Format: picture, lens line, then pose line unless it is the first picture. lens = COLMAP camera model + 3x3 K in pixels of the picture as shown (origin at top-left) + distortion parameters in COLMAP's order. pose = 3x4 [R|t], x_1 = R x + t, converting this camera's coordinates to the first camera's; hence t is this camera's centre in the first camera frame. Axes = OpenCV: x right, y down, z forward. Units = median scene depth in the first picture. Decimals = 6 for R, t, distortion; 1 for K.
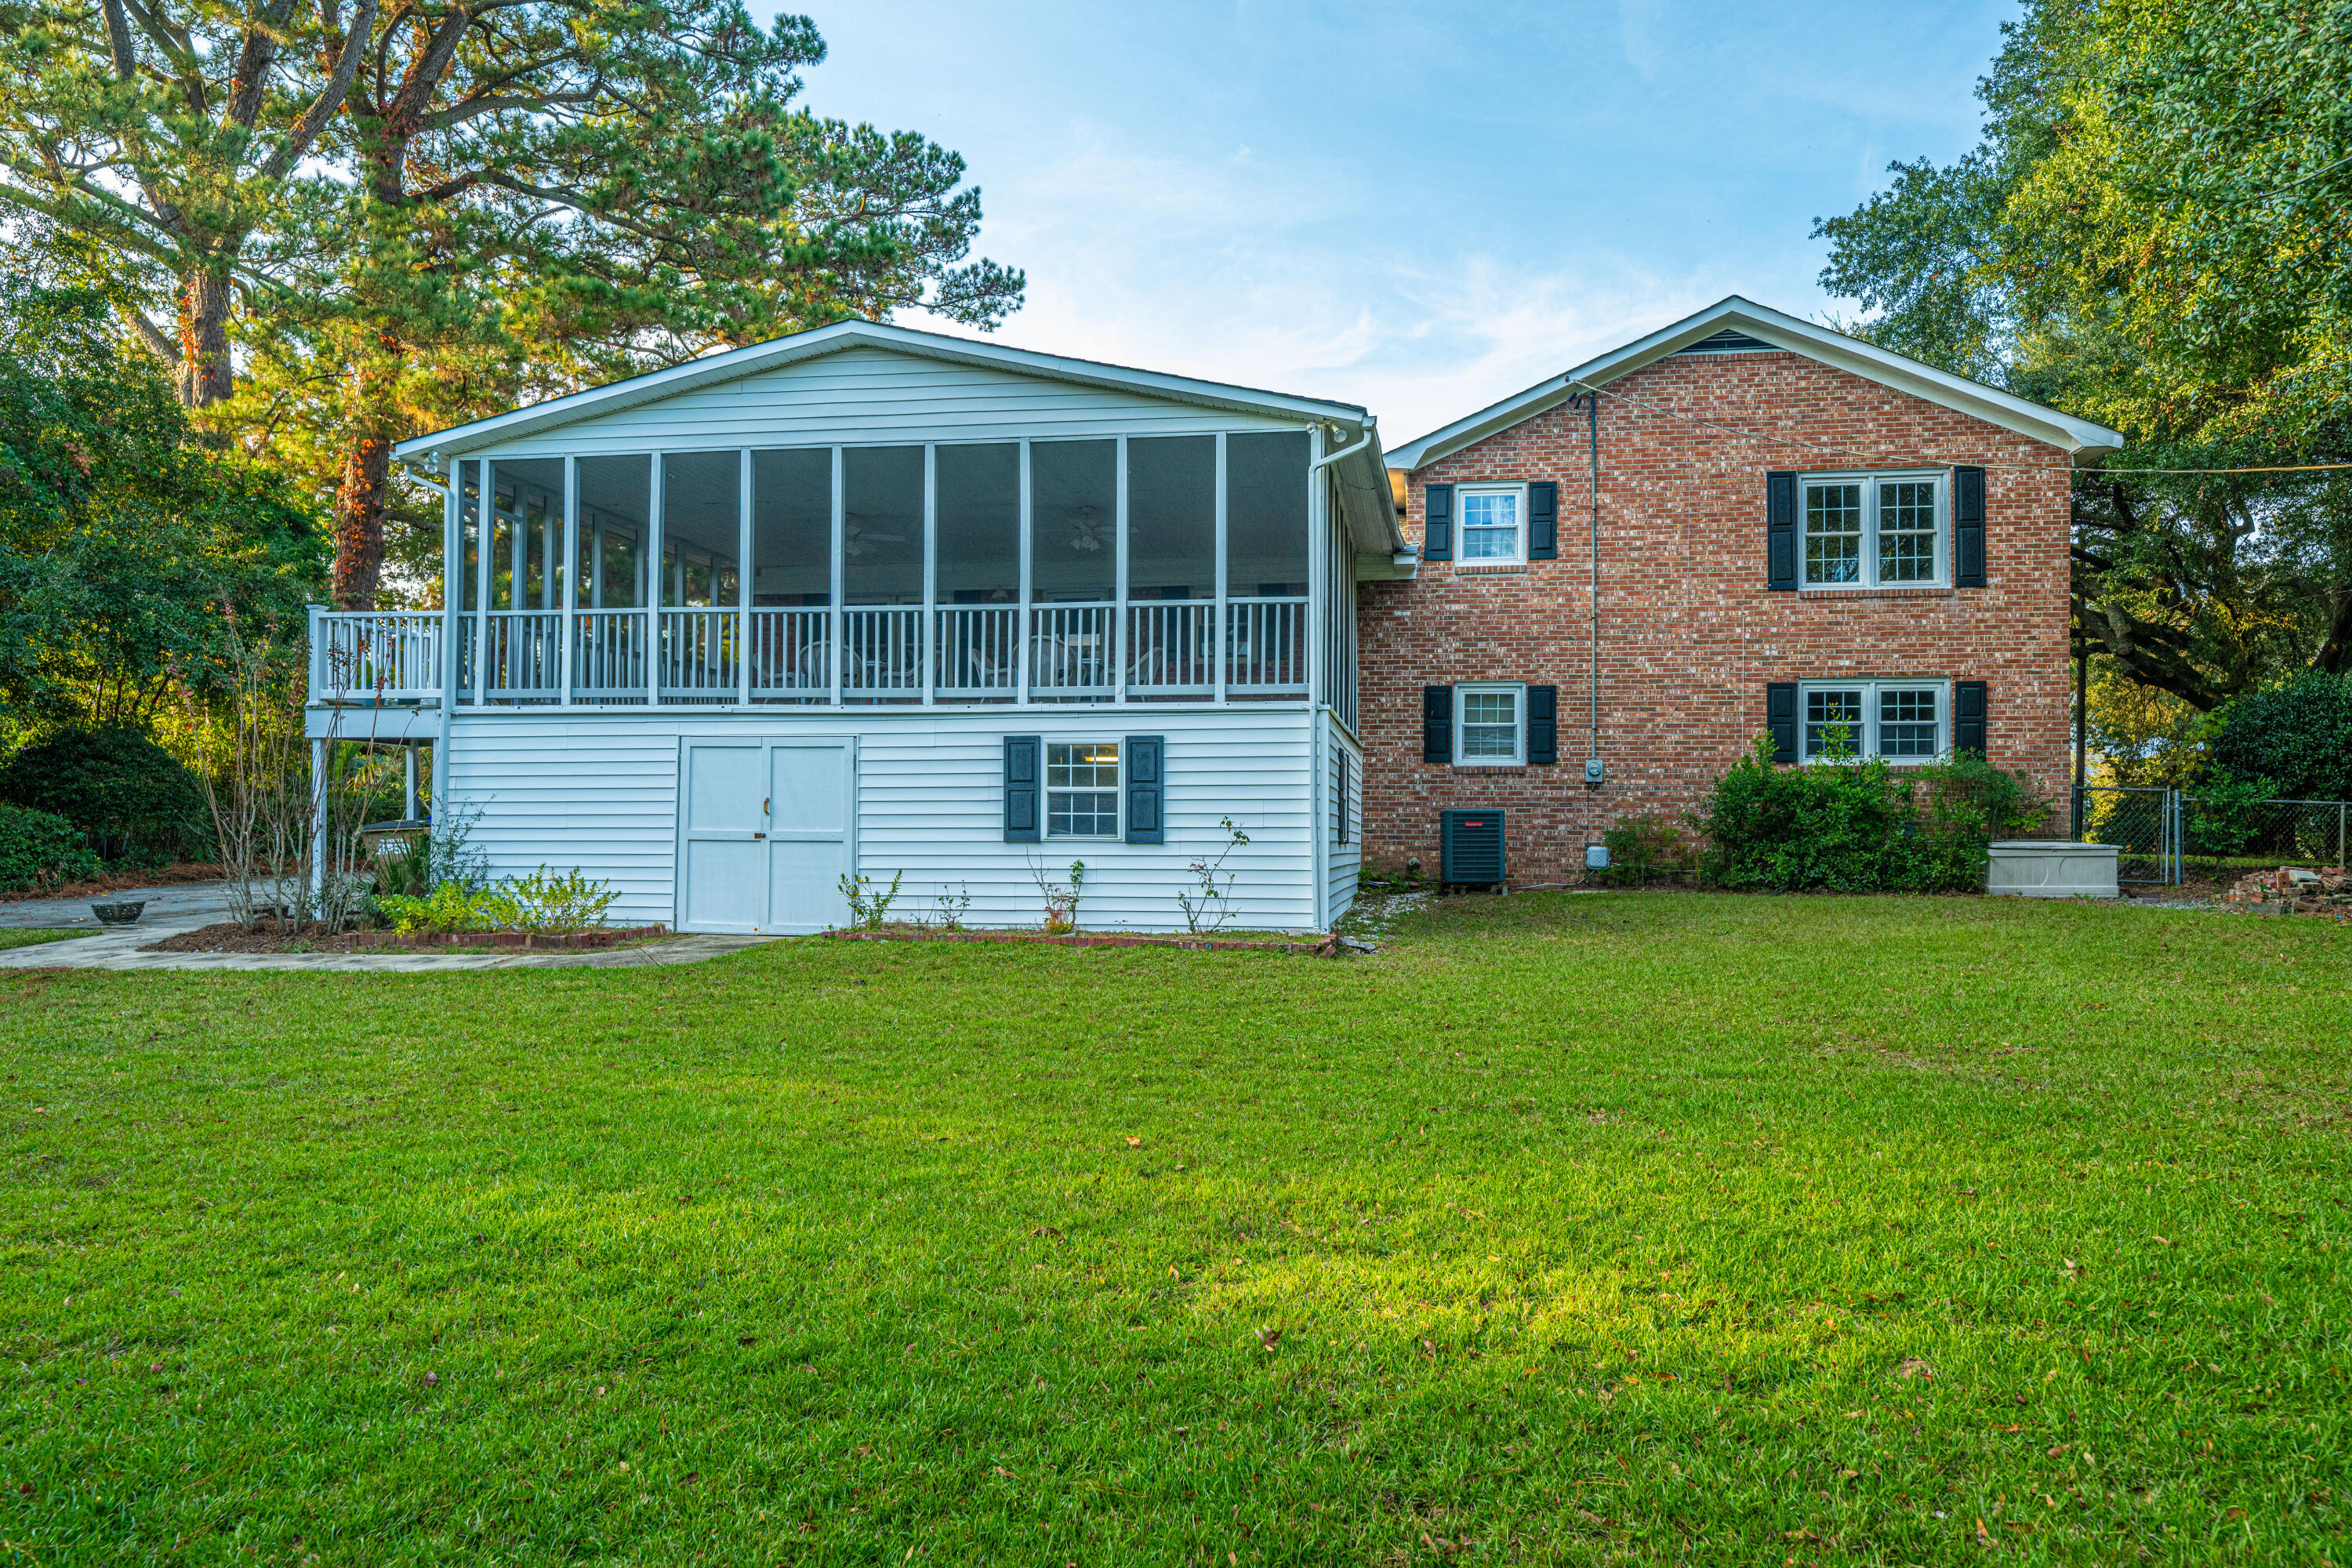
lens RADIAL K [[1492.7, 0, 1170.4], [0, 1492.7, 800.3], [0, 0, 1]] dist [-0.019133, 0.002525]
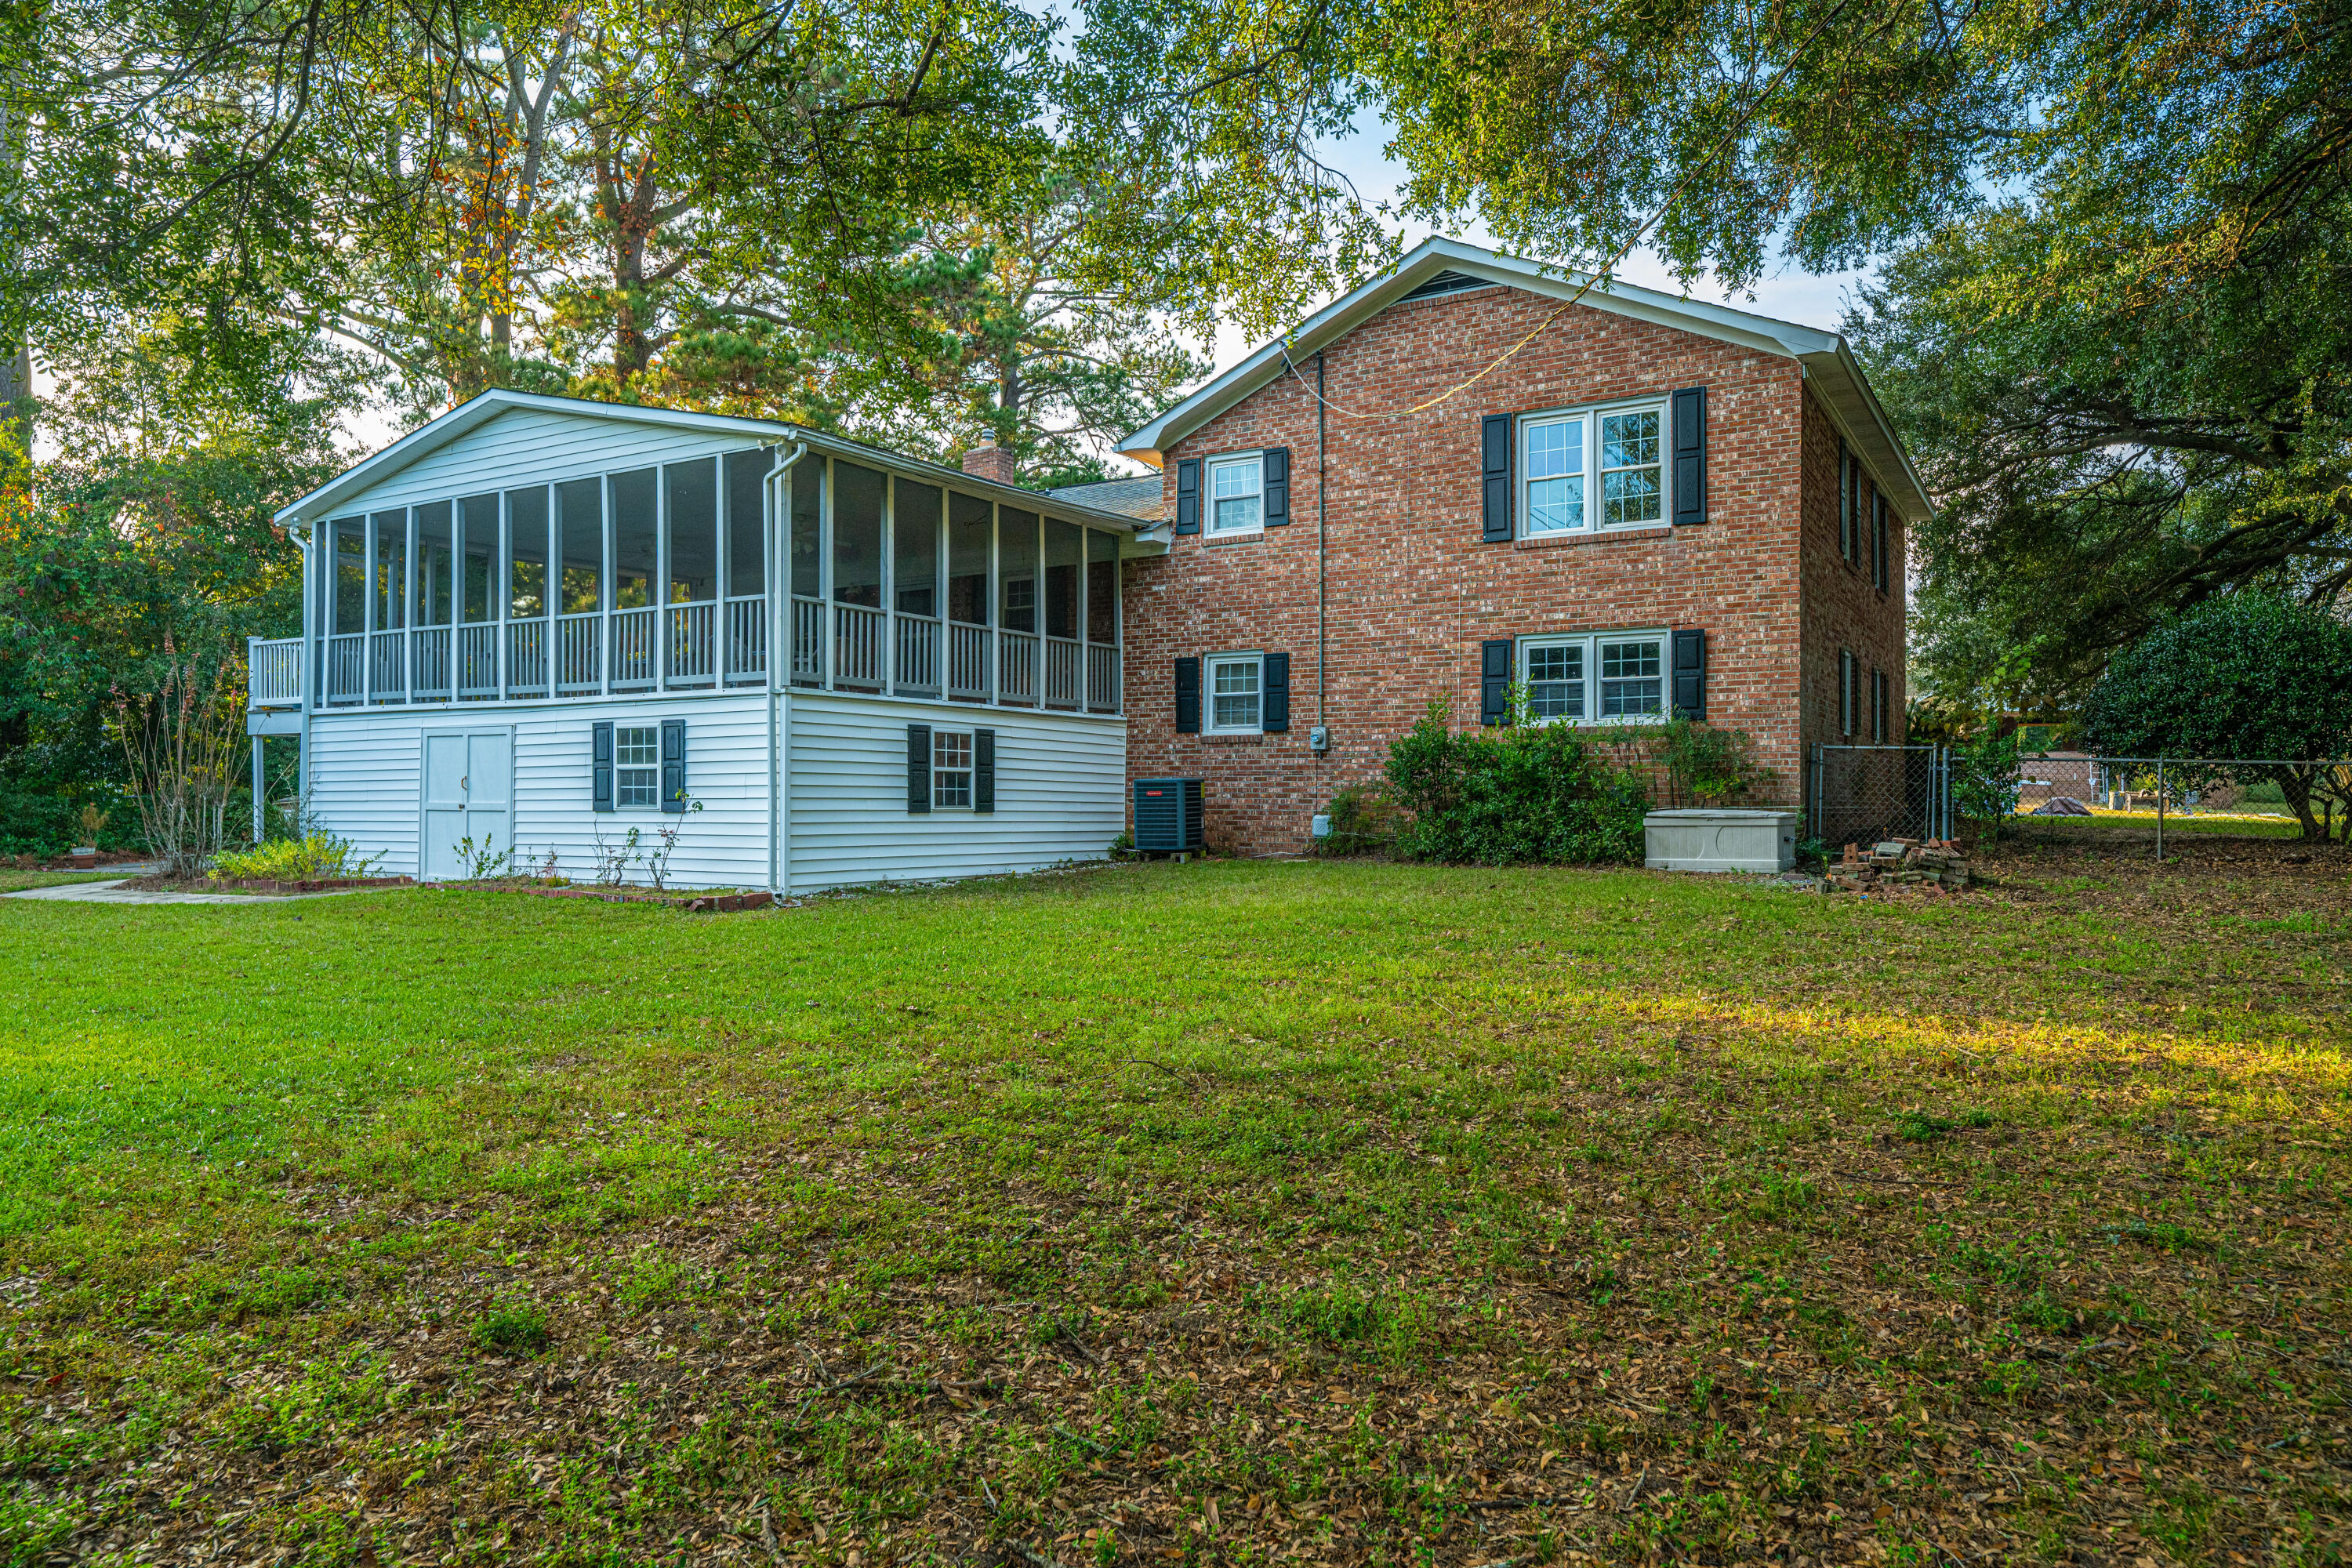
lens RADIAL K [[1492.7, 0, 1159.1], [0, 1492.7, 782.9], [0, 0, 1]] dist [-0.019133, 0.002525]
pose [[0.927197, -0.008126, -0.374487, 0.569206], [0.011771, 0.999903, 0.007446, 0.001343], [0.374390, -0.011312, 0.927202, 0.047278]]
